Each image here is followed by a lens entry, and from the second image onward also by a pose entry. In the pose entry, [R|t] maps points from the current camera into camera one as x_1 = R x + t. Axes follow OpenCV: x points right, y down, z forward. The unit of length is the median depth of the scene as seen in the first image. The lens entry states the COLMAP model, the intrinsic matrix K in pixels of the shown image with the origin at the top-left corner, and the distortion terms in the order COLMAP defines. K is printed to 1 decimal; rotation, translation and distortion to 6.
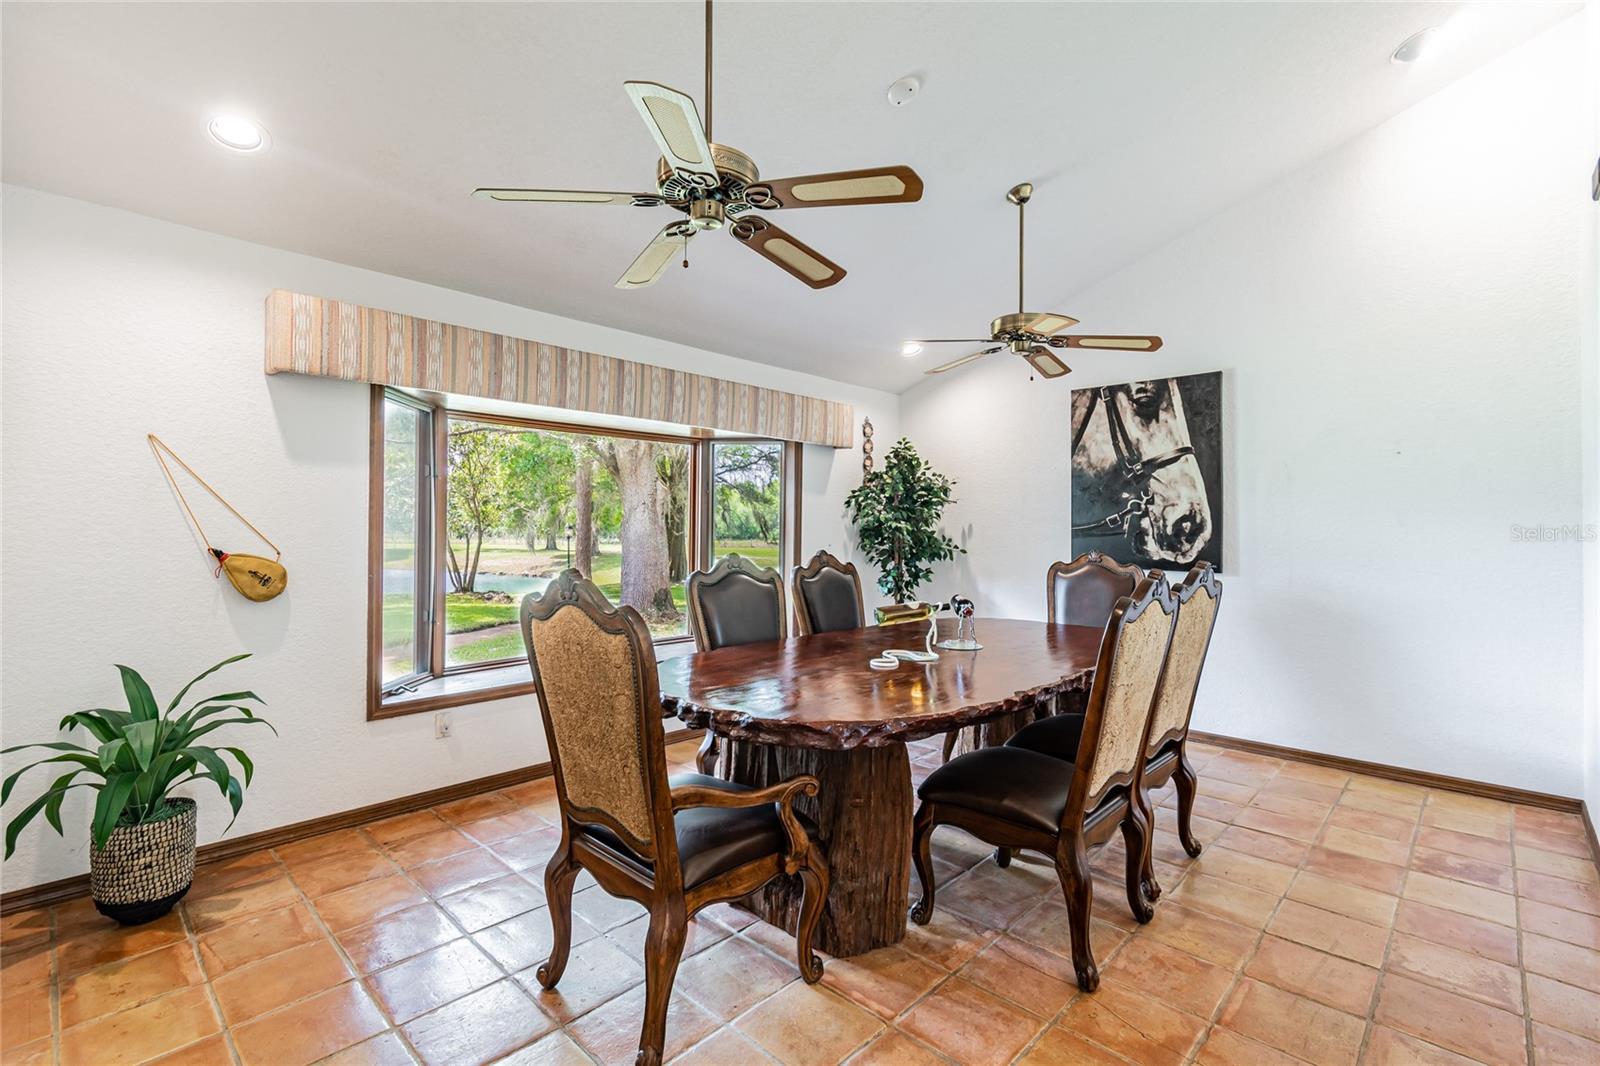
lens RADIAL K [[725.3, 0, 801.7], [0, 725.3, 525.9], [0, 0, 1]] dist [0.004816, -0.000385]
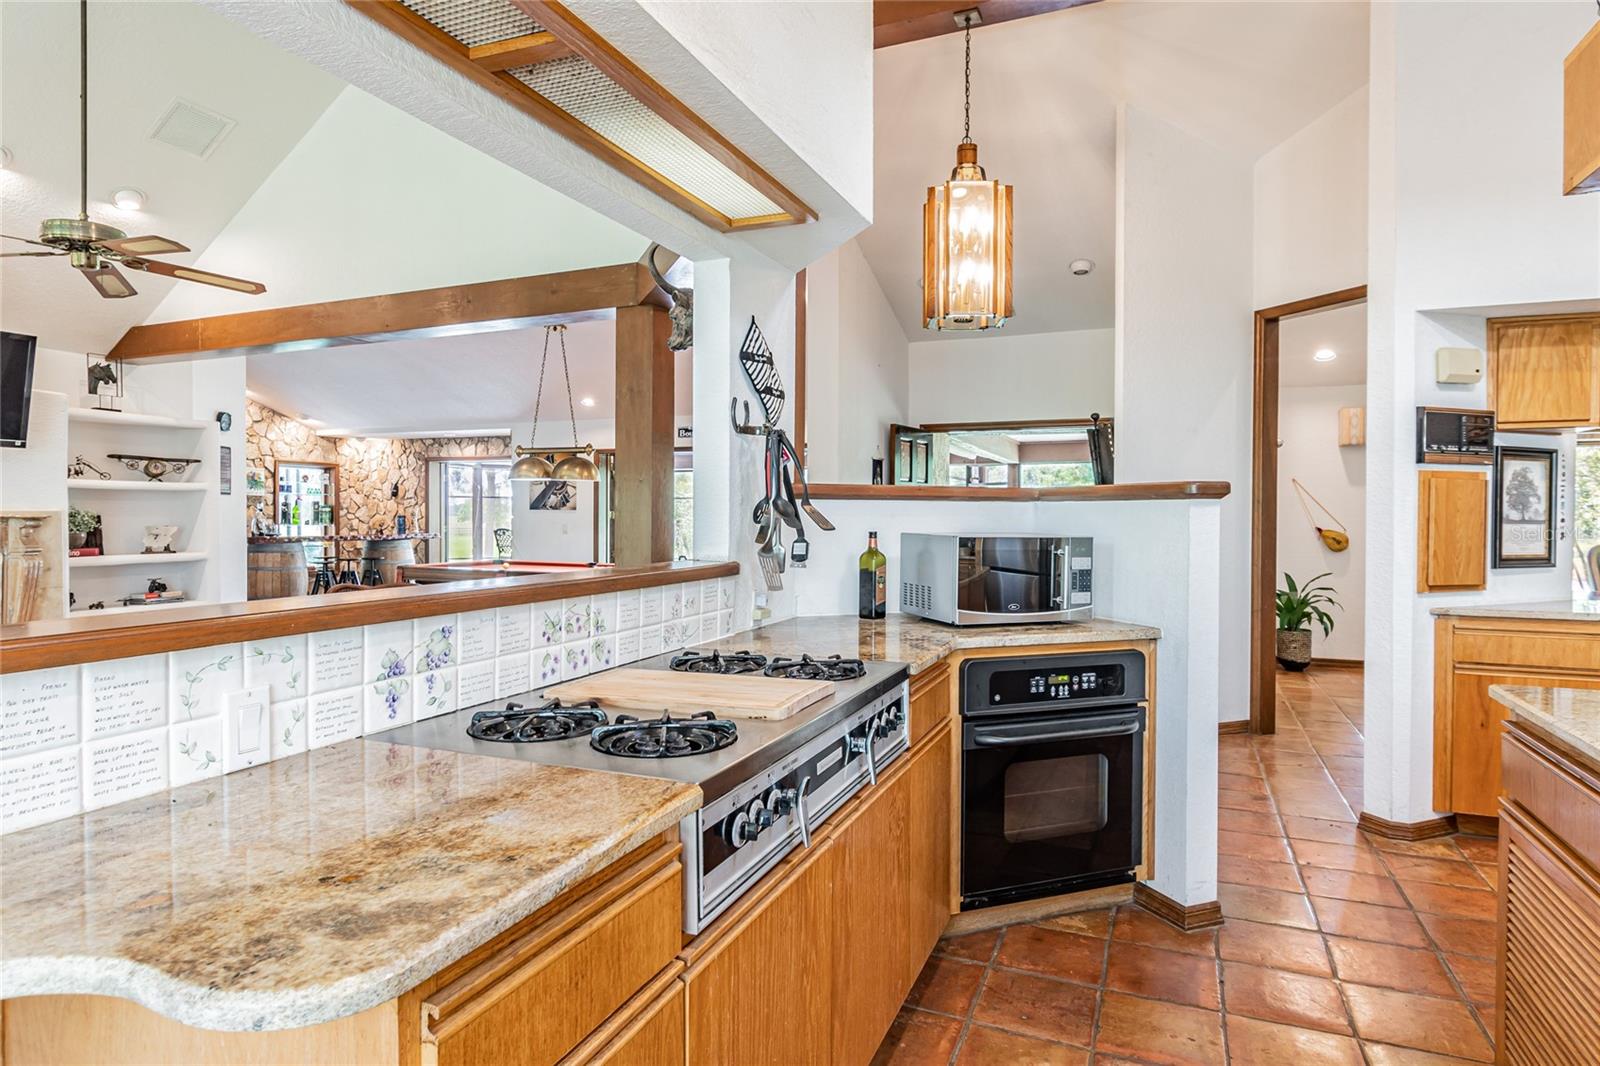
lens RADIAL K [[882.6, 0, 801.0], [0, 882.6, 527.3], [0, 0, 1]] dist [0.000444, 0.000063]
pose [[0.358437, 0.004829, -0.933541, 1.151137], [0.006959, 0.999945, 0.007845, -0.000749], [0.933528, -0.009309, 0.358384, -1.447973]]
